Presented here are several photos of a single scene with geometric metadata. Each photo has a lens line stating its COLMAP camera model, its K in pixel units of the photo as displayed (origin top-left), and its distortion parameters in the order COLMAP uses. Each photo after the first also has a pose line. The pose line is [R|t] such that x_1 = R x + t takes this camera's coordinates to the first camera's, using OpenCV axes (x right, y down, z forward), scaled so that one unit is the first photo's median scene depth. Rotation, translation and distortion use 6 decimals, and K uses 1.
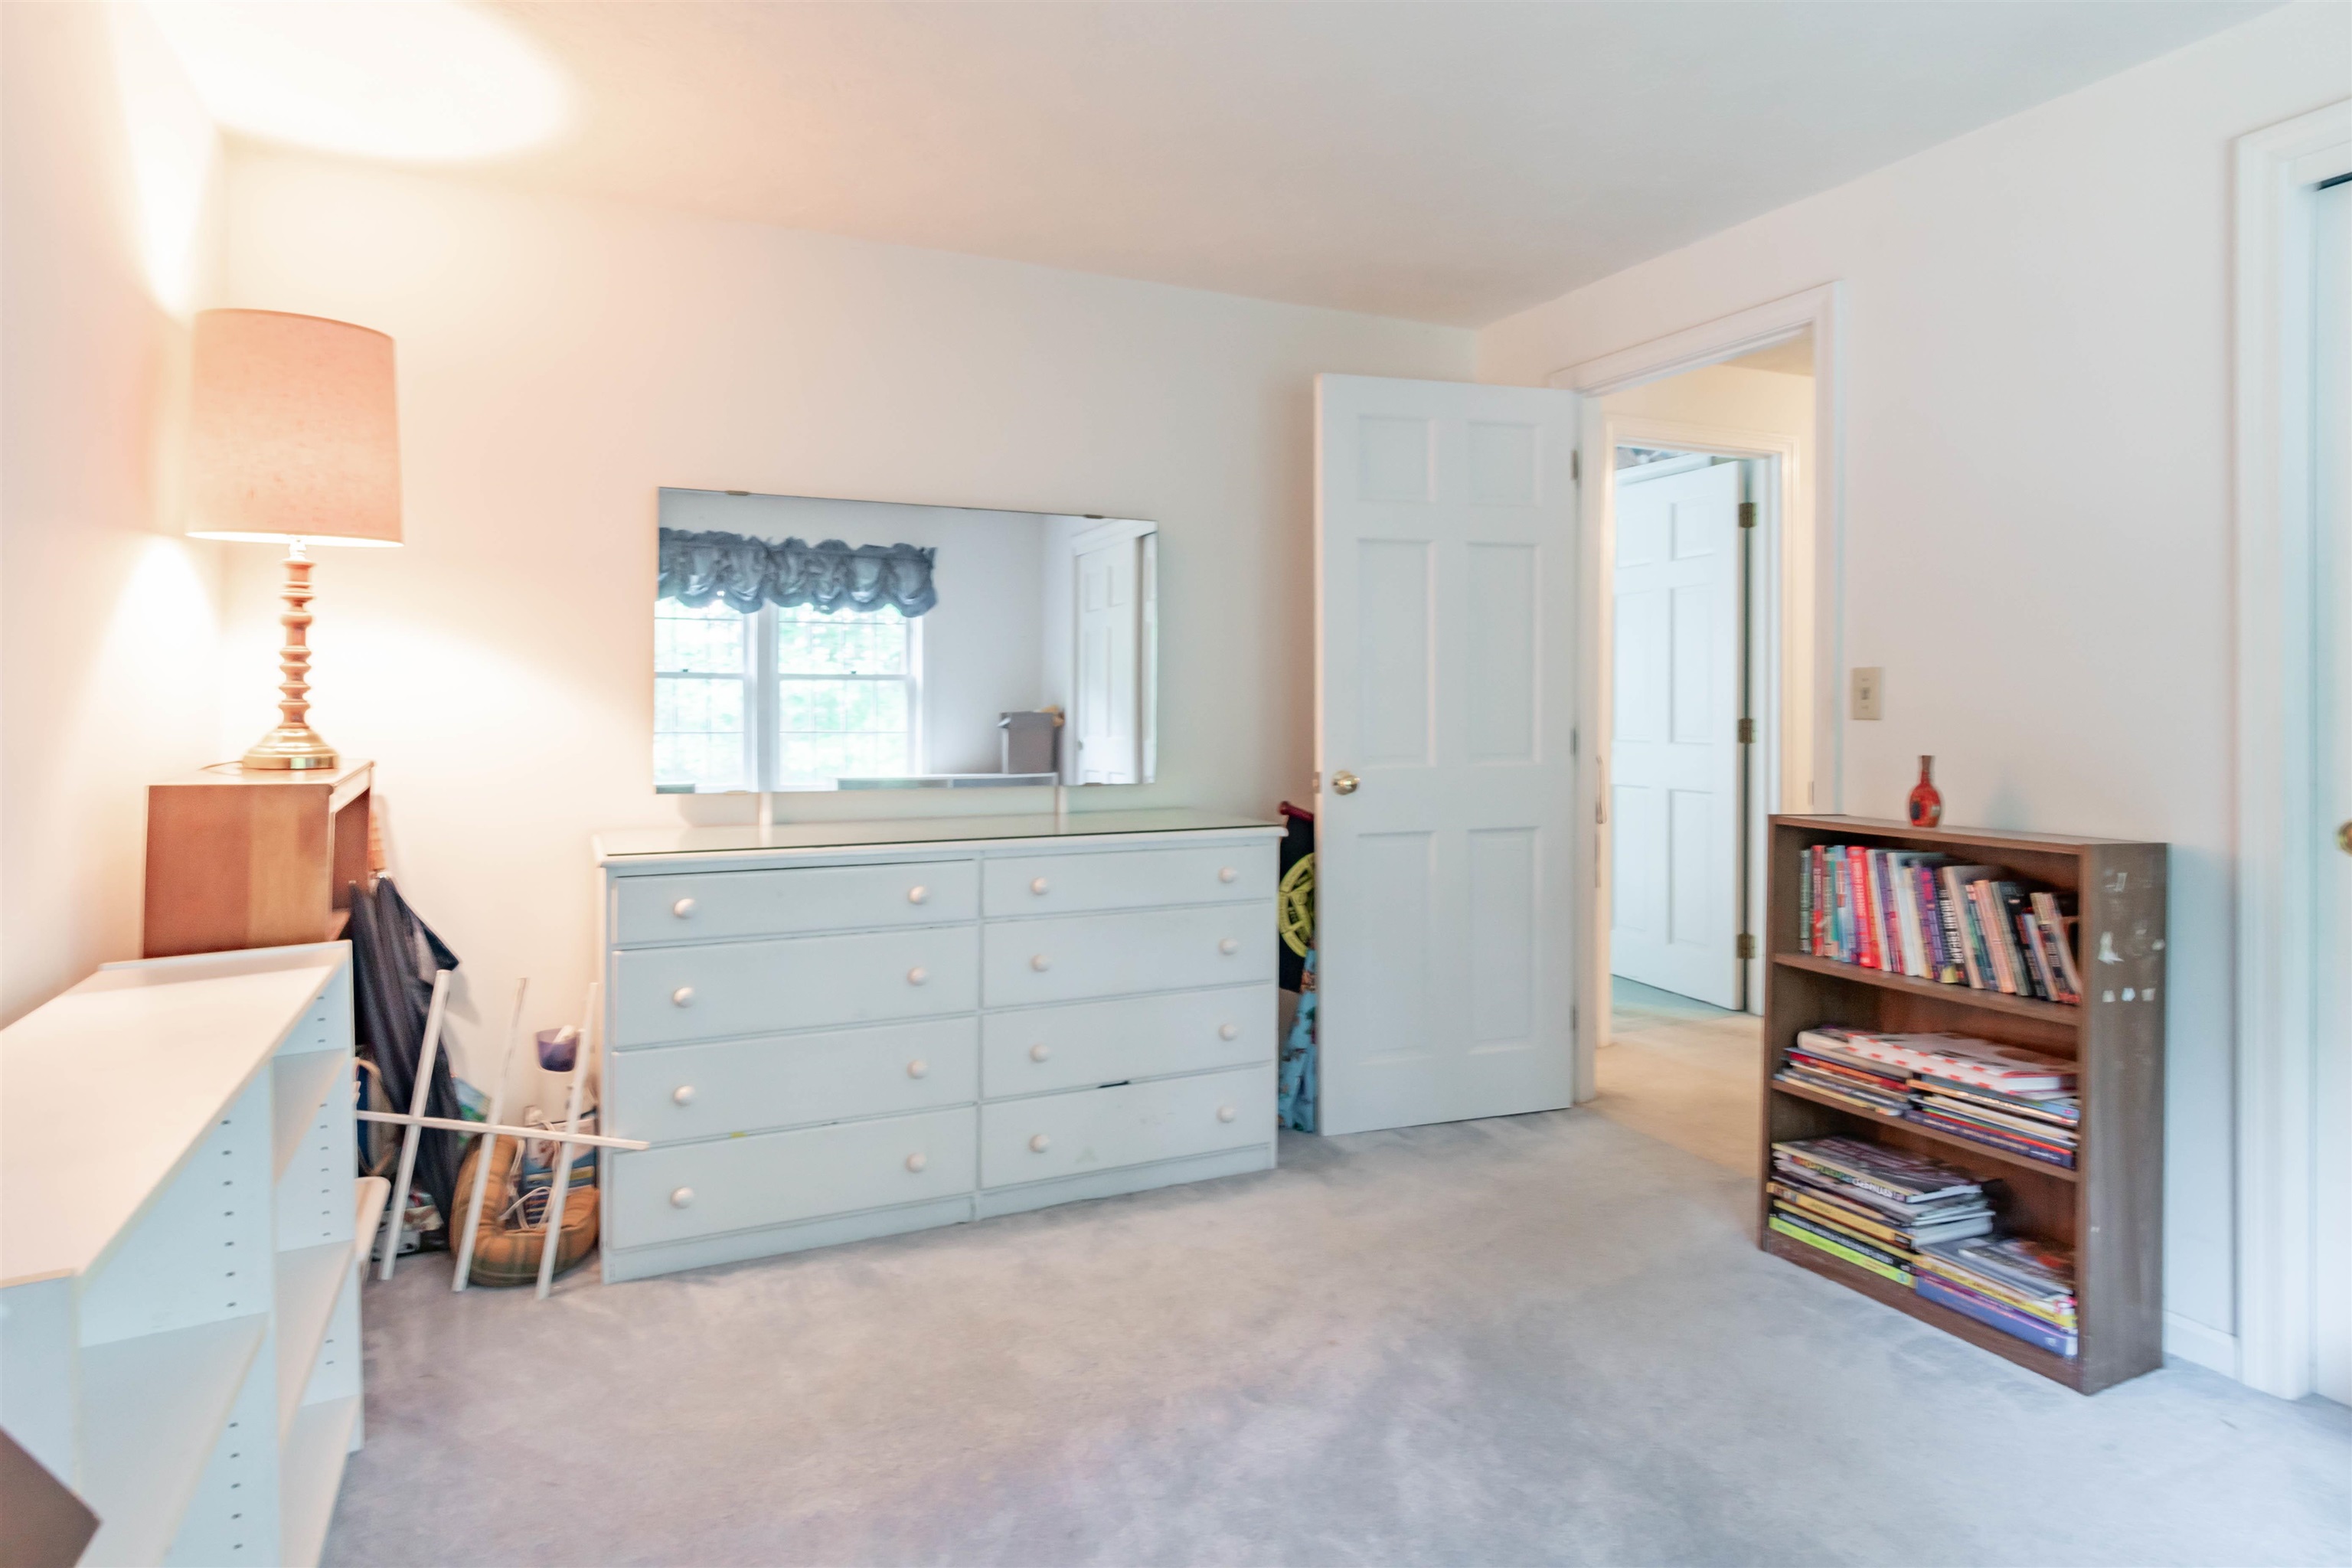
lens RADIAL K [[1364.4, 0, 1168.9], [0, 1364.4, 716.8], [0, 0, 1]] dist [0.002519, 0.000340]
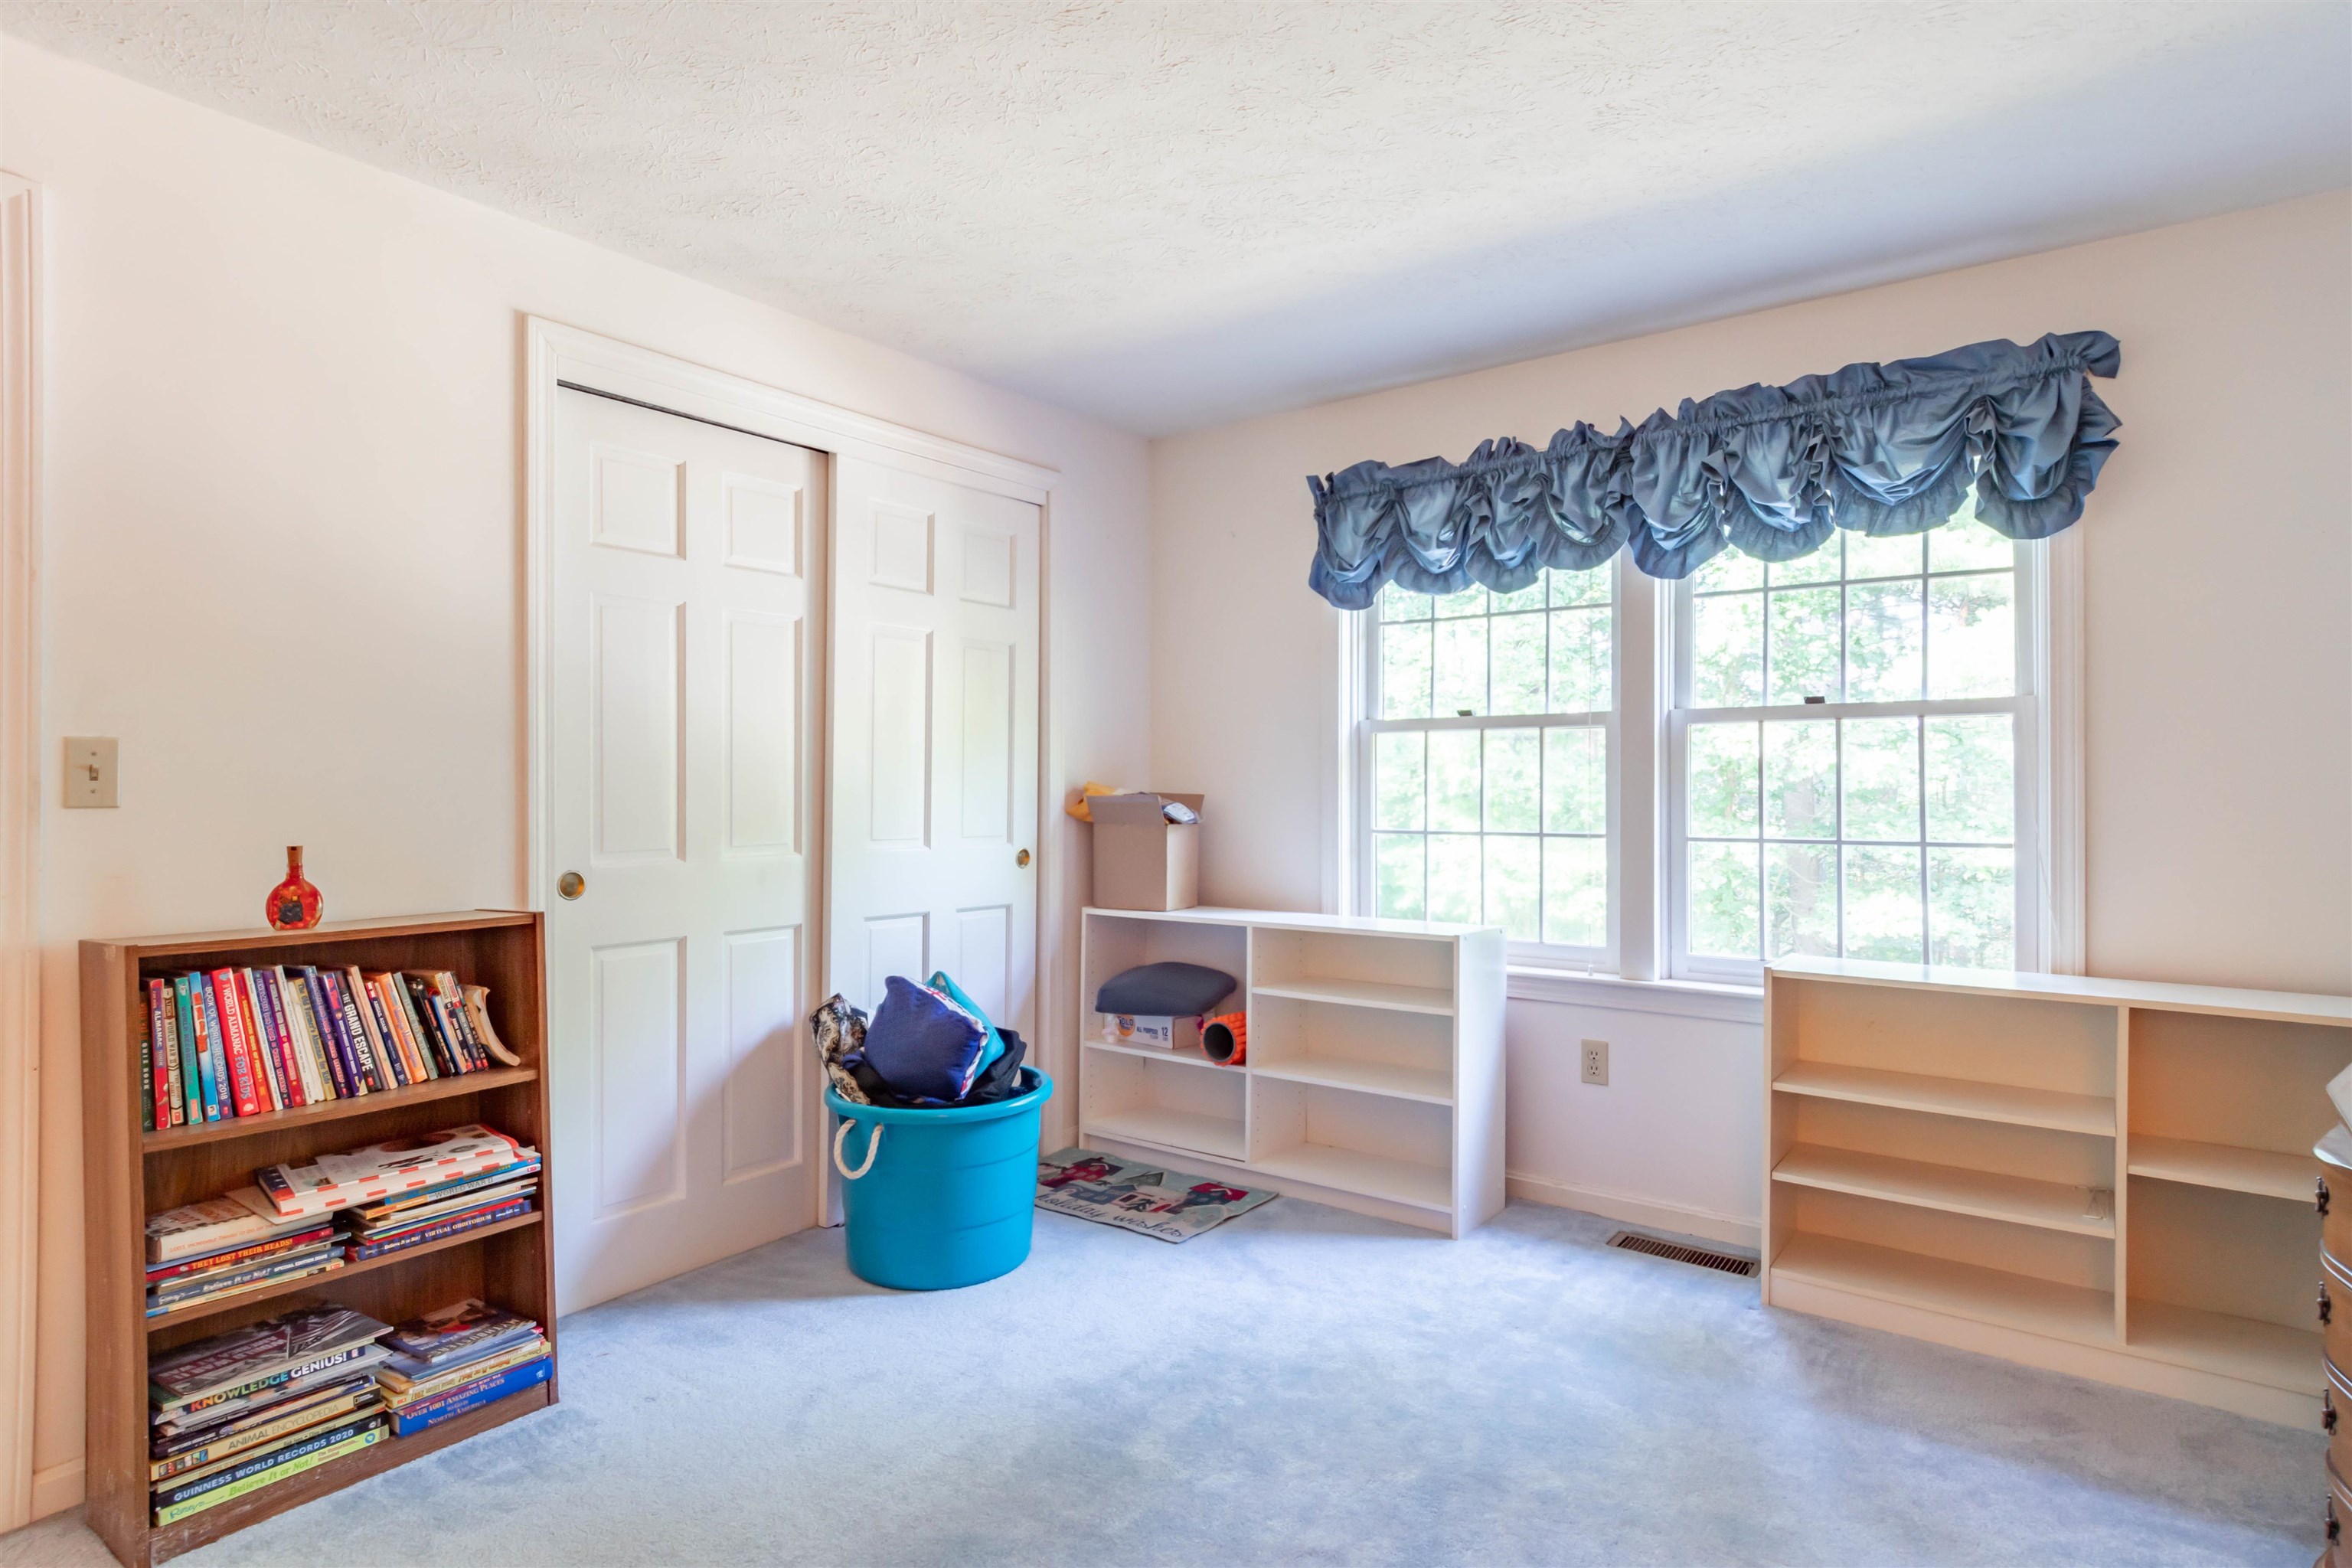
lens RADIAL K [[1243.3, 0, 1163.0], [0, 1243.3, 800.7], [0, 0, 1]] dist [0.003260, -0.000362]
pose [[-0.474247, -0.009814, 0.880337, -0.393300], [0.013919, 0.999729, 0.018643, -0.007266], [-0.880282, 0.021094, -0.473982, 0.891944]]
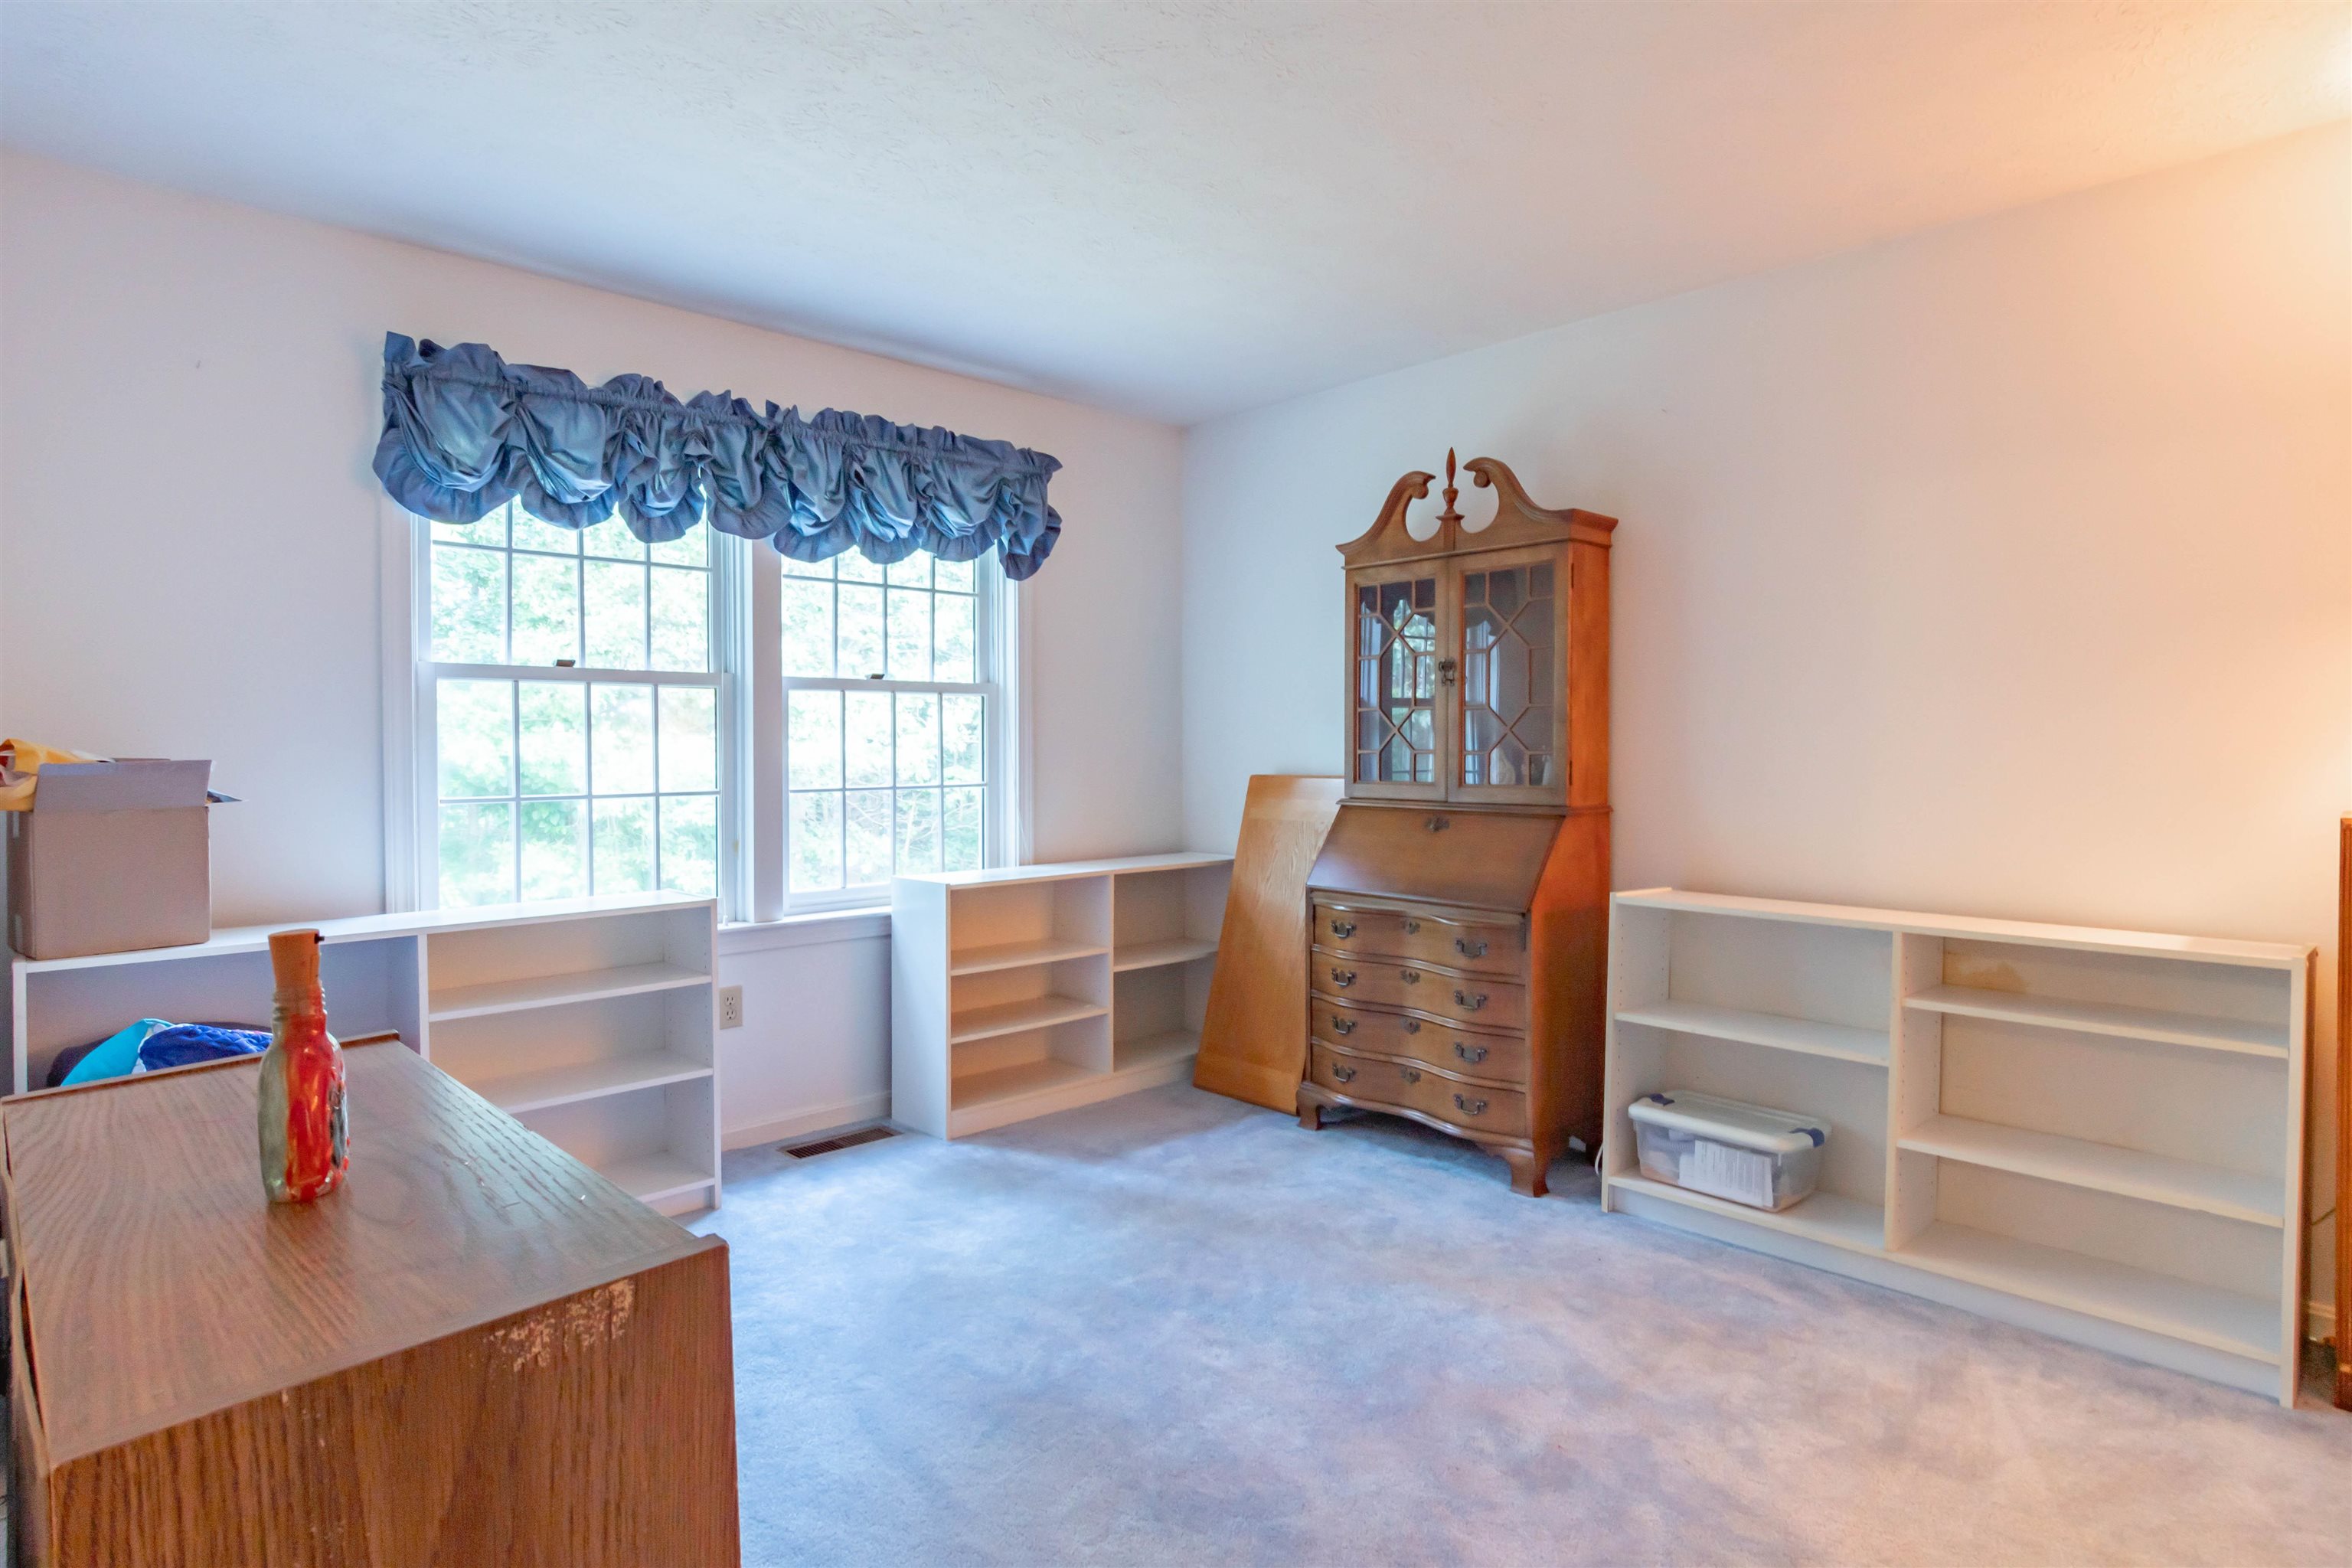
lens RADIAL K [[1243.3, 0, 1163.0], [0, 1243.3, 800.7], [0, 0, 1]] dist [0.003260, -0.000362]
pose [[-0.945487, 0.017895, -0.325169, -0.185151], [-0.002096, 0.998134, 0.061025, -0.008986], [0.325654, 0.058380, -0.943685, 0.988521]]
